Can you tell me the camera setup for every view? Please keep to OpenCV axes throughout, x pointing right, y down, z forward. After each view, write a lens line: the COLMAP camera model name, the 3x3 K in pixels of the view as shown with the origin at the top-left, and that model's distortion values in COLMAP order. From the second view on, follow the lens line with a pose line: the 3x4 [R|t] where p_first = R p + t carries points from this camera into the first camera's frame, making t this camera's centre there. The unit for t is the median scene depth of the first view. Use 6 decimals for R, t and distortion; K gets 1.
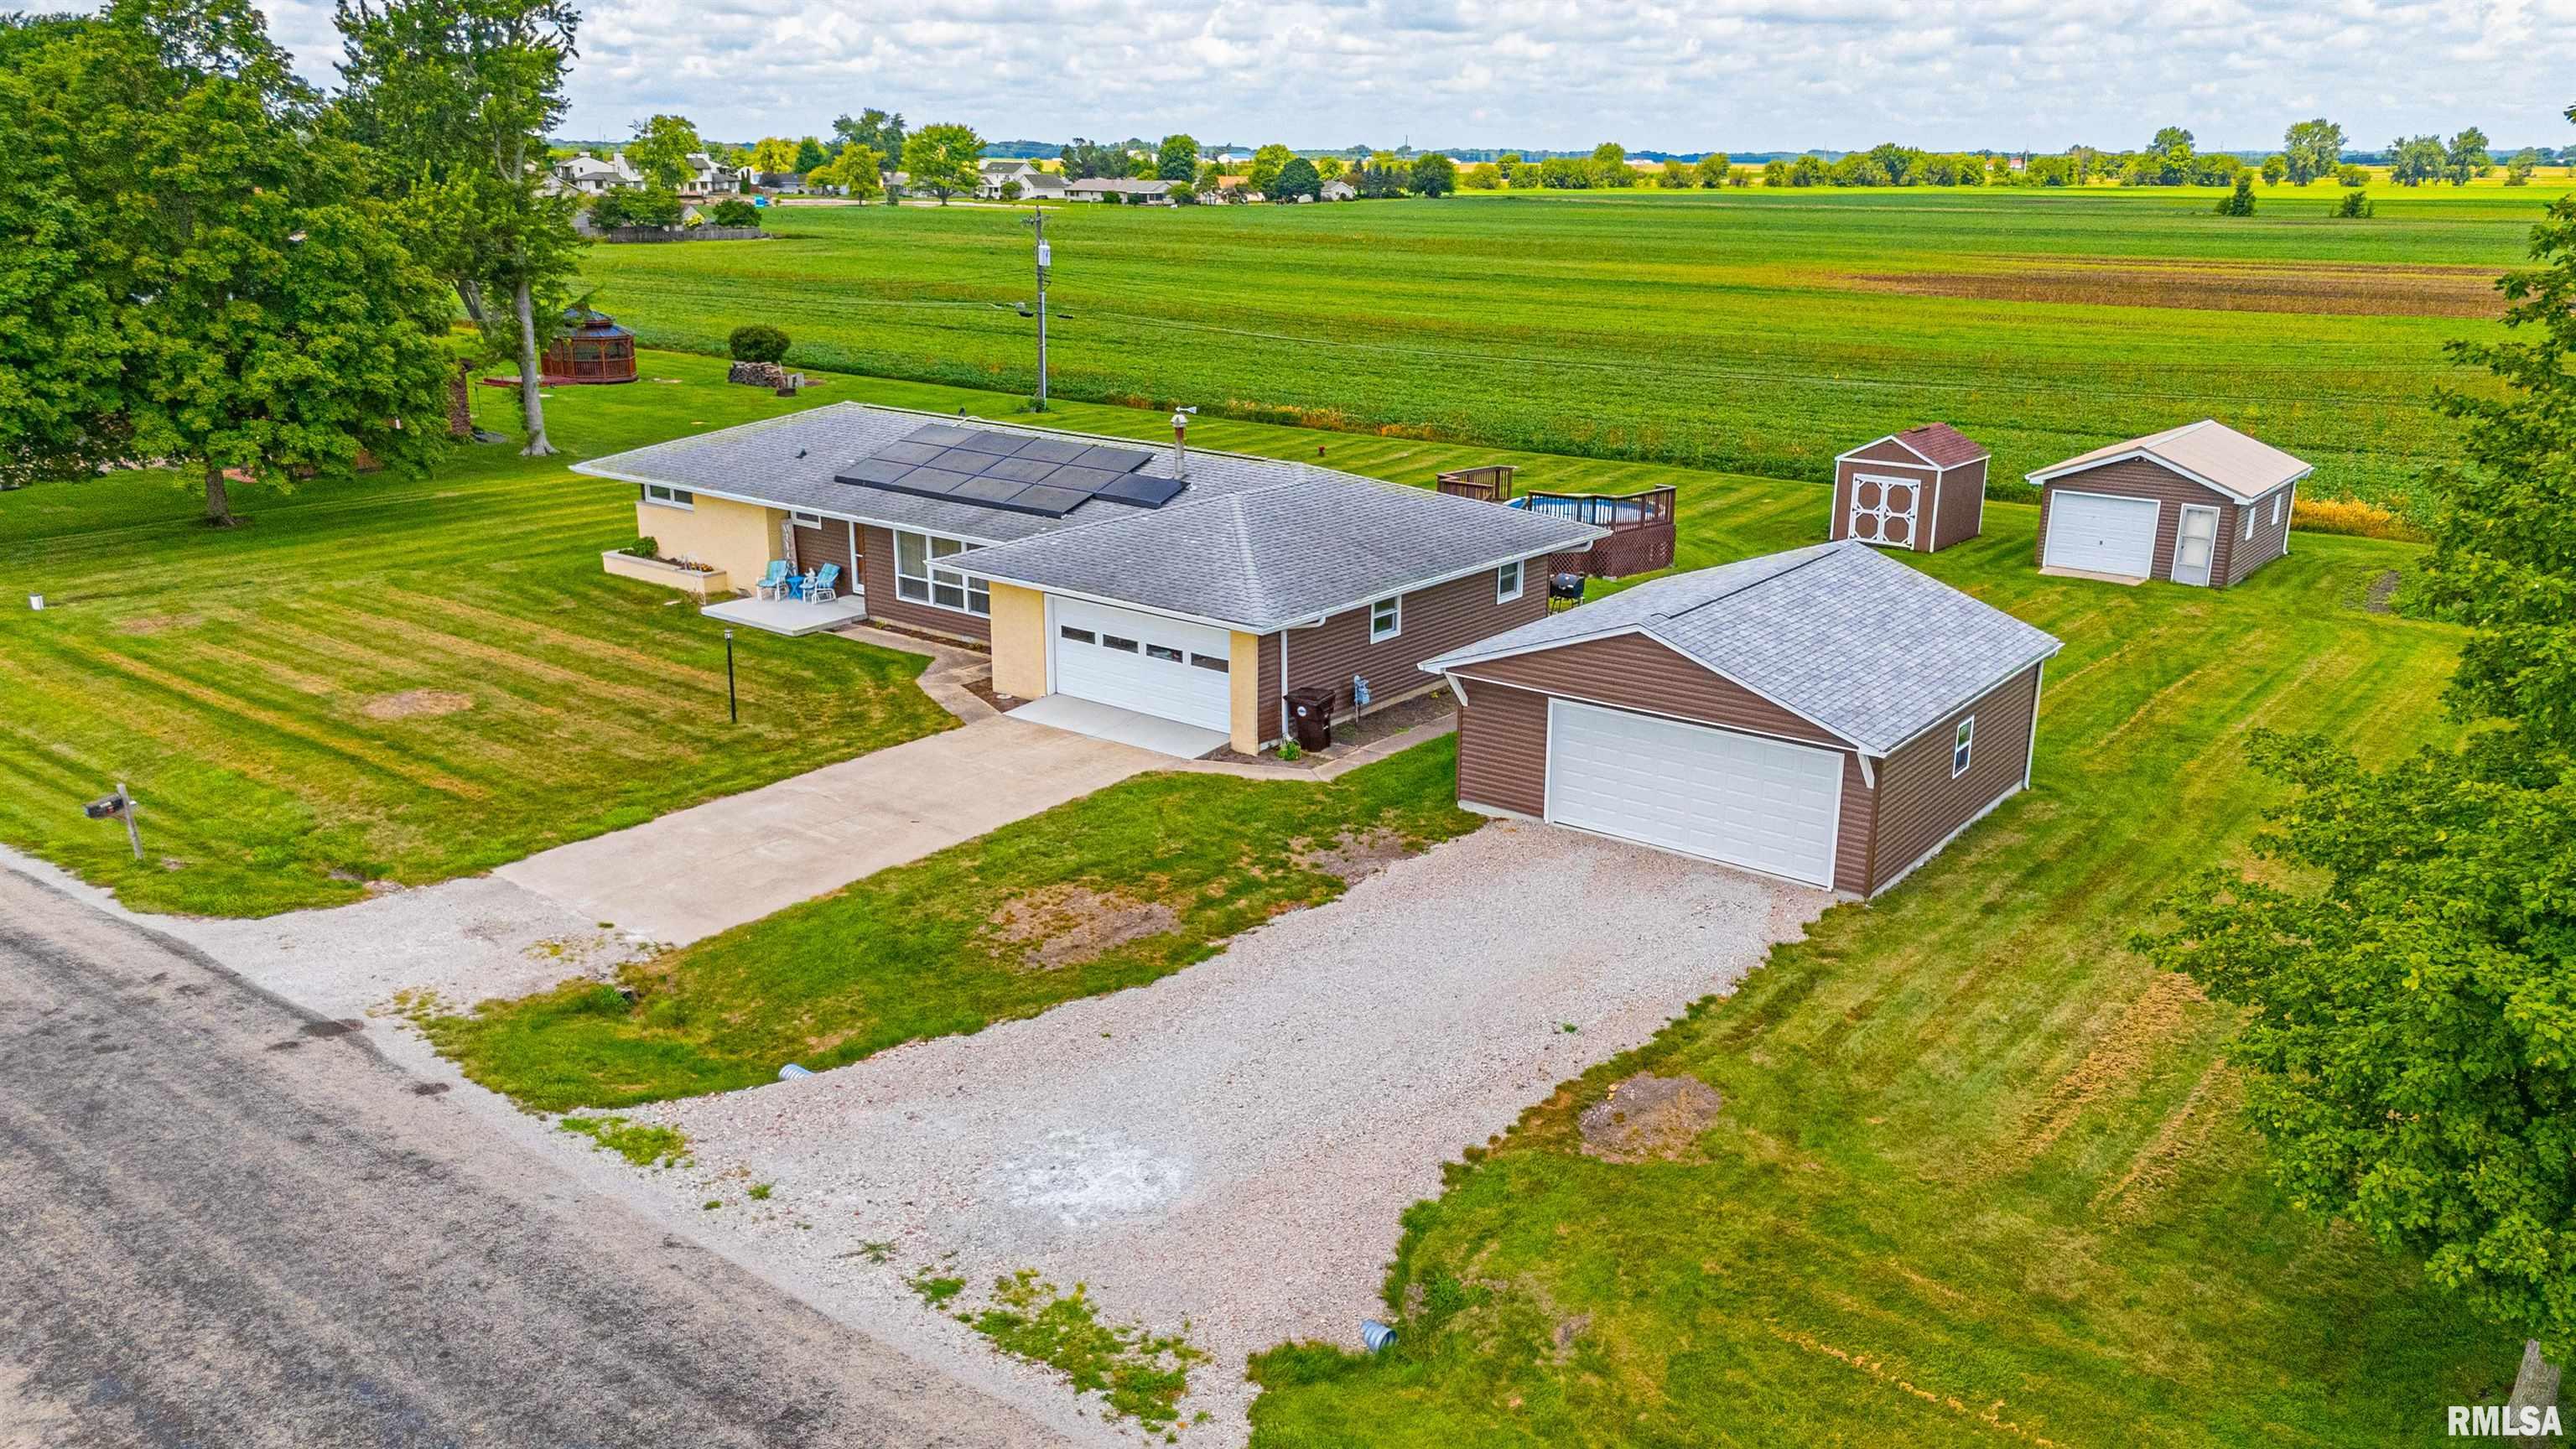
lens RADIAL K [[1921.3, 0, 1300.0], [0, 1921.3, 735.0], [0, 0, 1]] dist [0.037003, -0.006296]
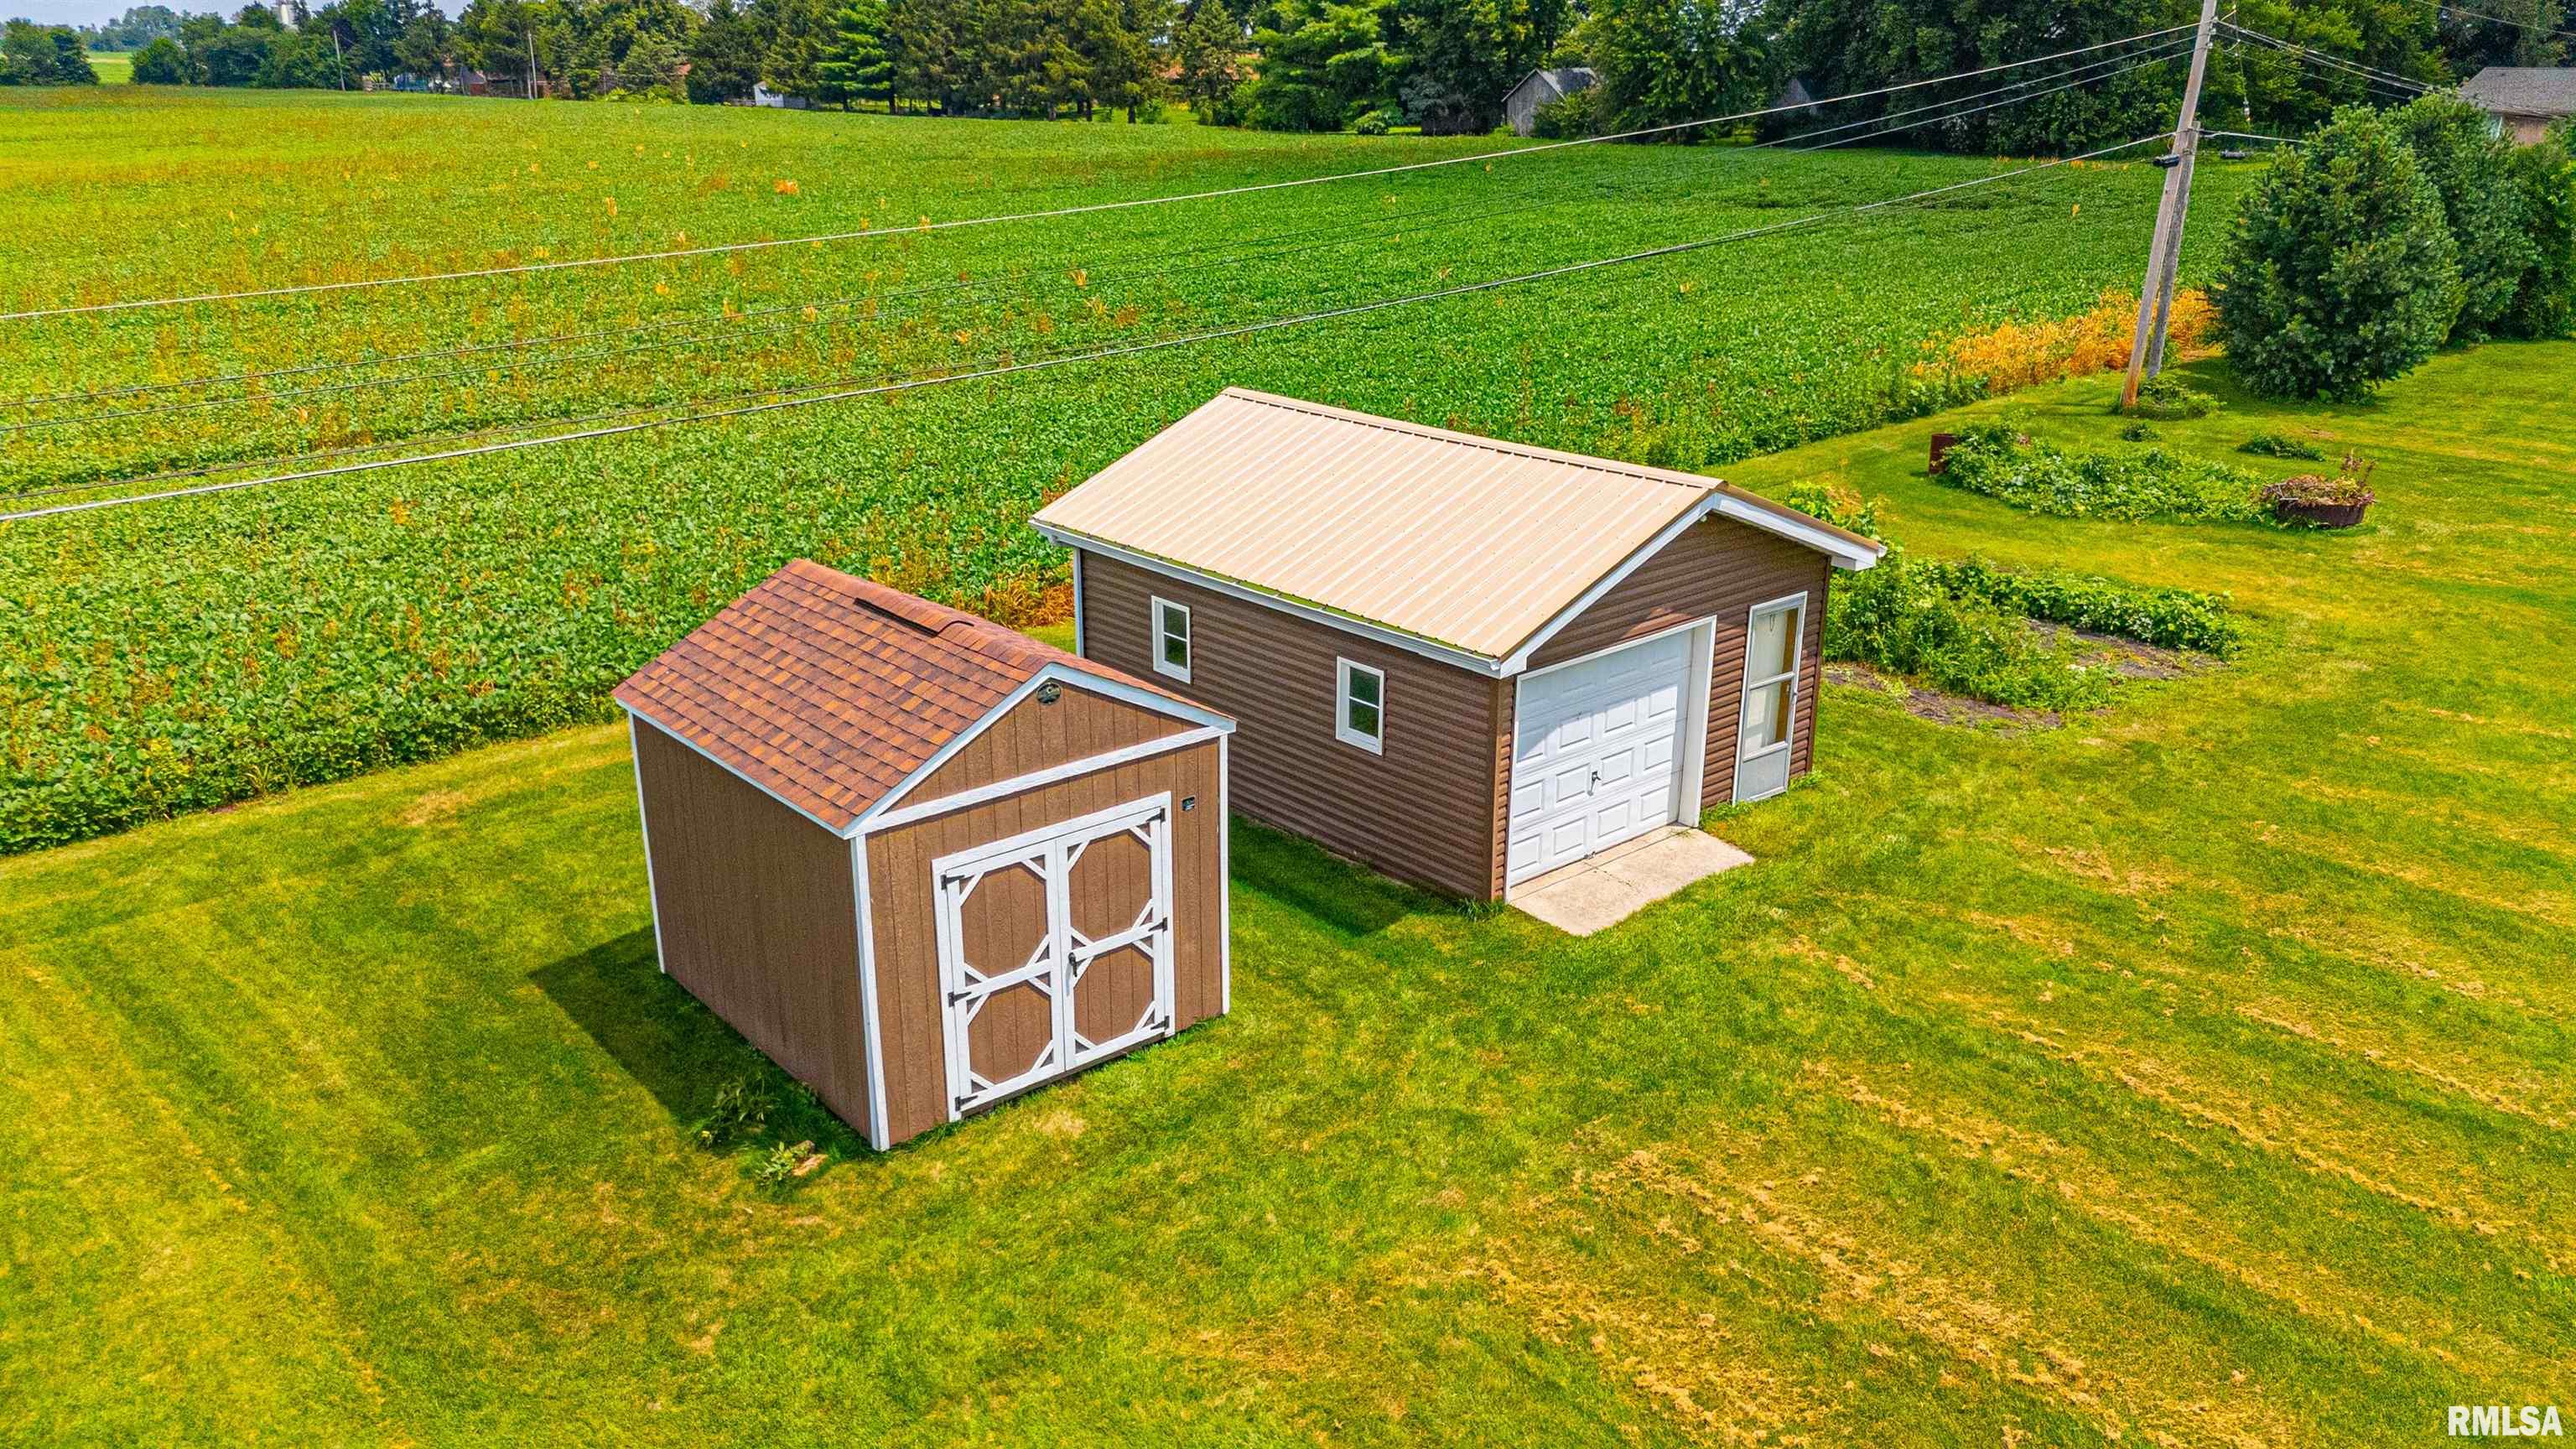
lens RADIAL K [[1892.8, 0, 1288.0], [0, 1892.8, 724.5], [0, 0, 1]] dist [0.085941, -0.086705]
pose [[0.181765, -0.333946, 0.924901, 0.168094], [0.283701, 0.918383, 0.275838, -0.371610], [-0.941528, 0.212258, 0.261670, 1.659162]]
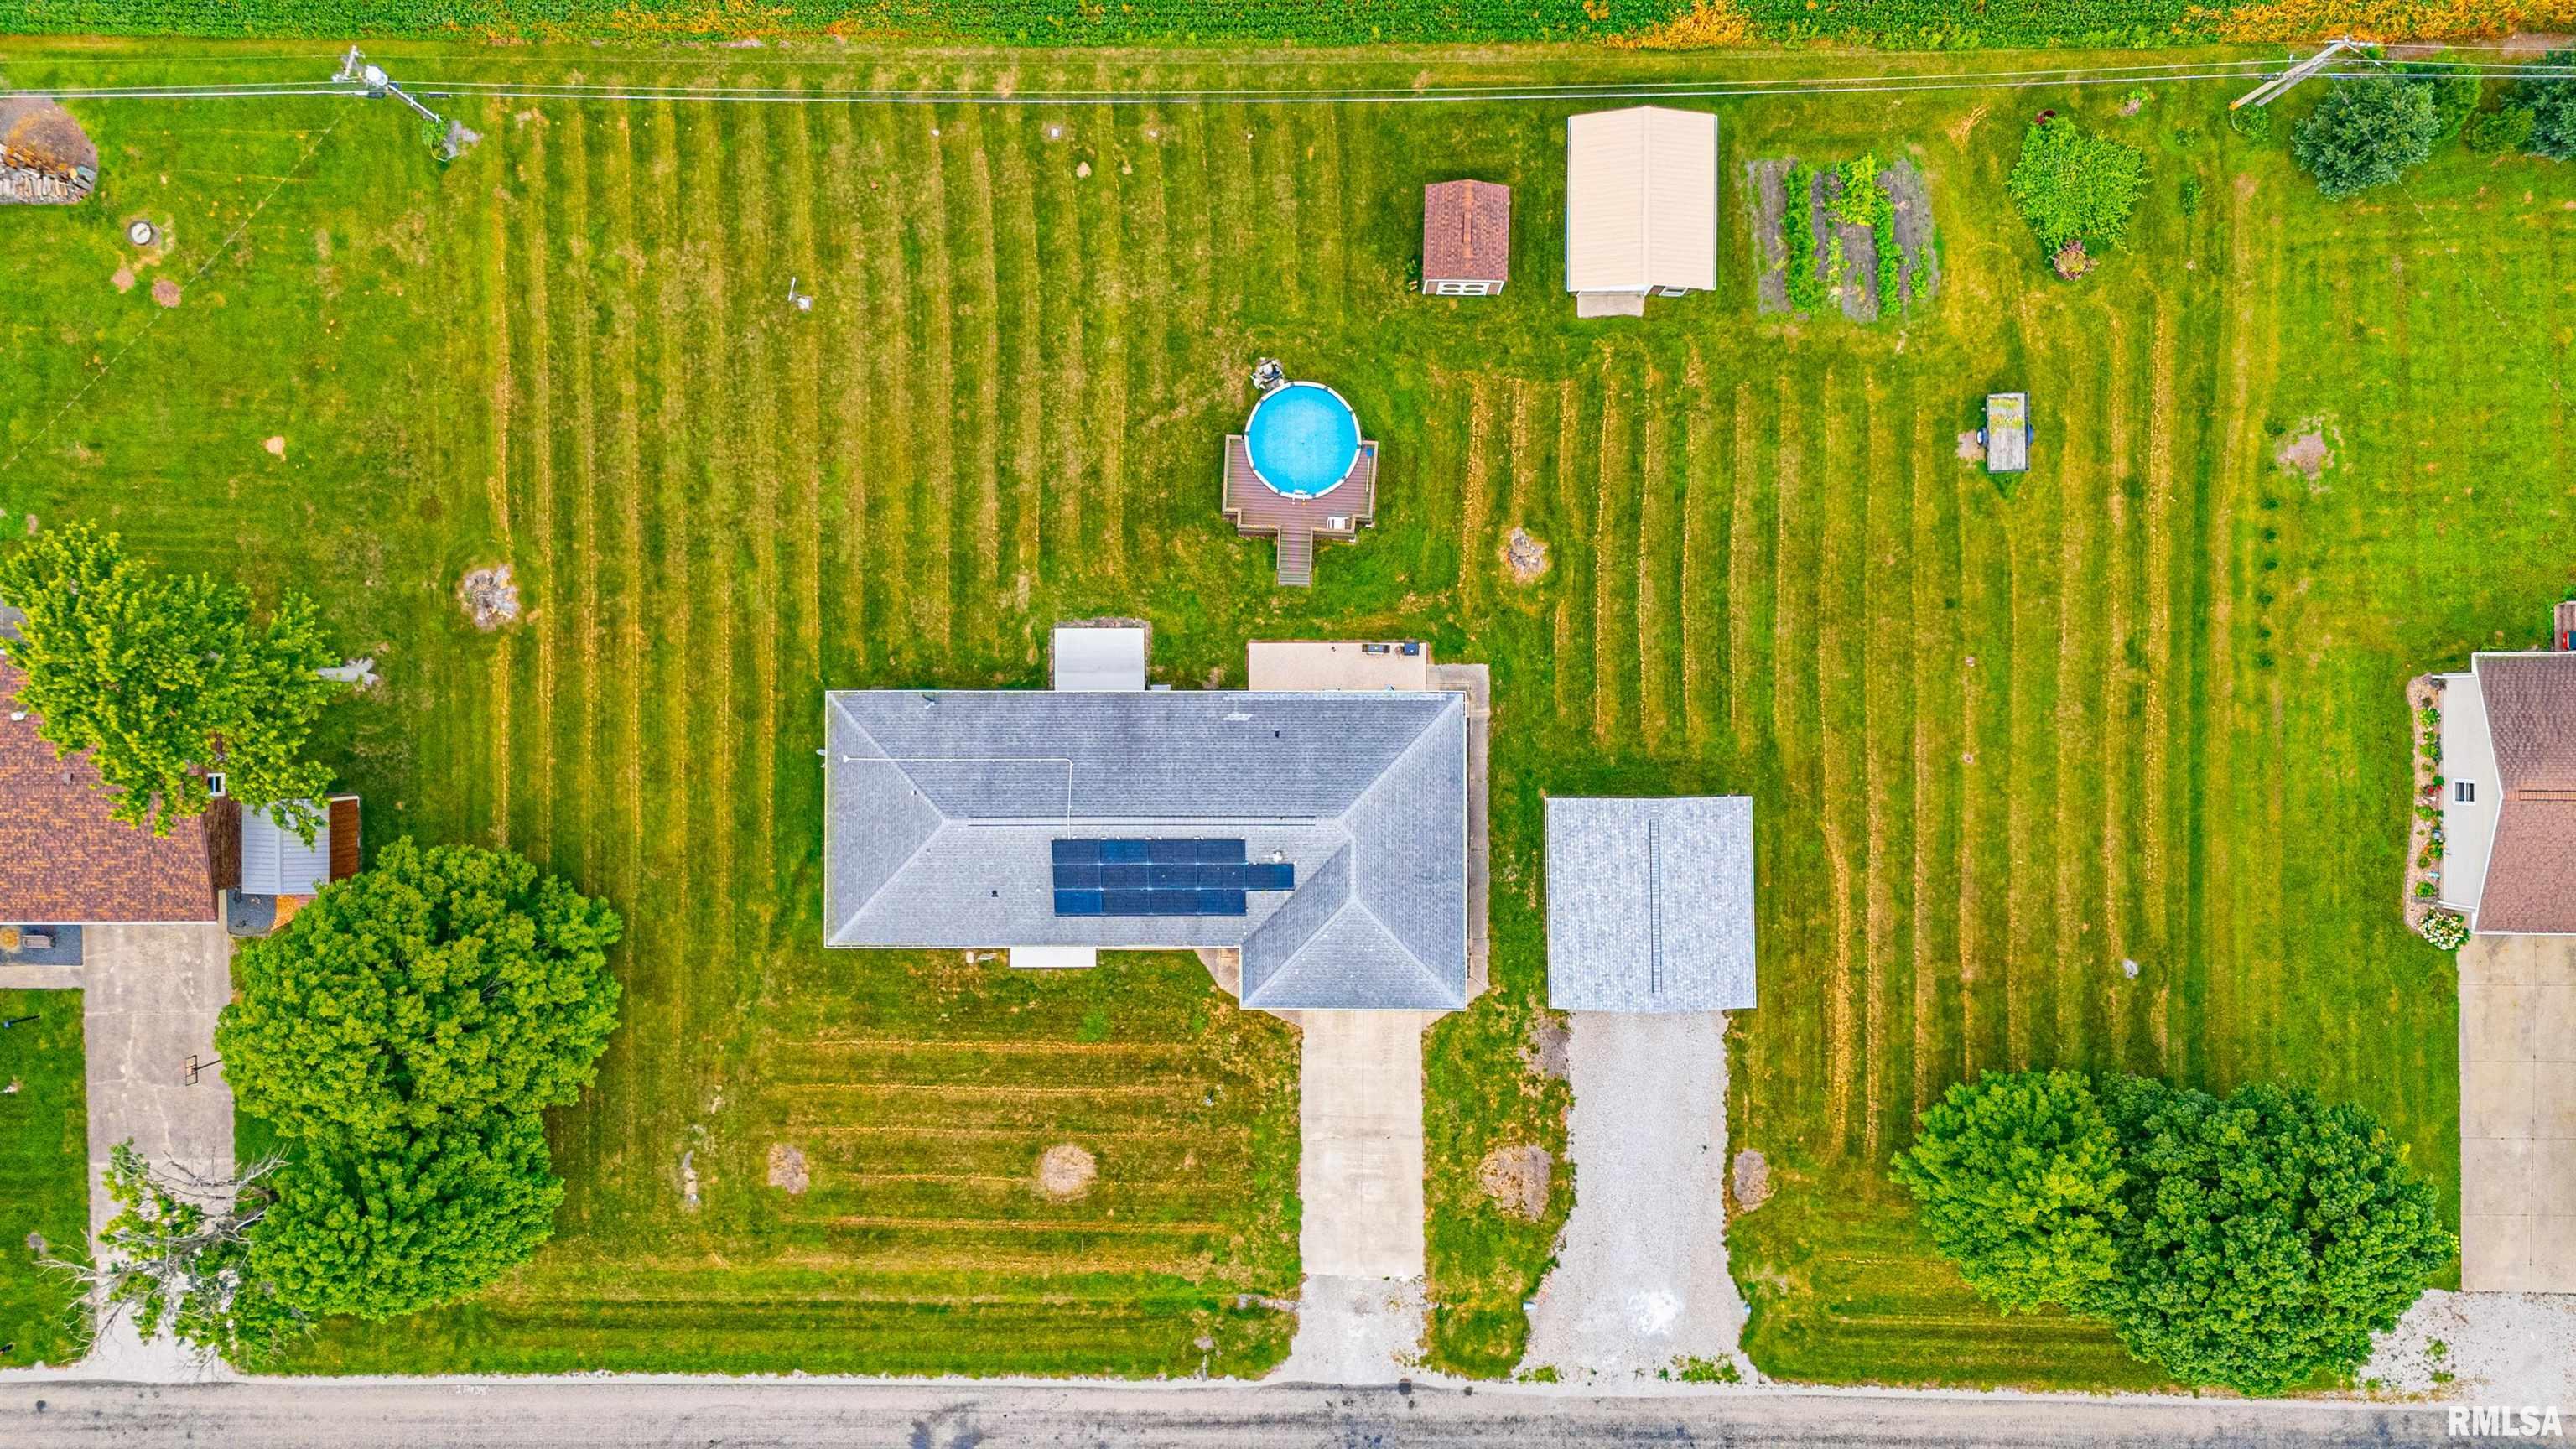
lens RADIAL K [[1892.8, 0, 1288.0], [0, 1892.8, 724.5], [0, 0, 1]] dist [0.085941, -0.086705]
pose [[0.788595, -0.614327, -0.026816, 0.089508], [0.206523, 0.223527, 0.952567, -2.520456], [-0.579194, -0.756728, 0.303146, 0.778118]]
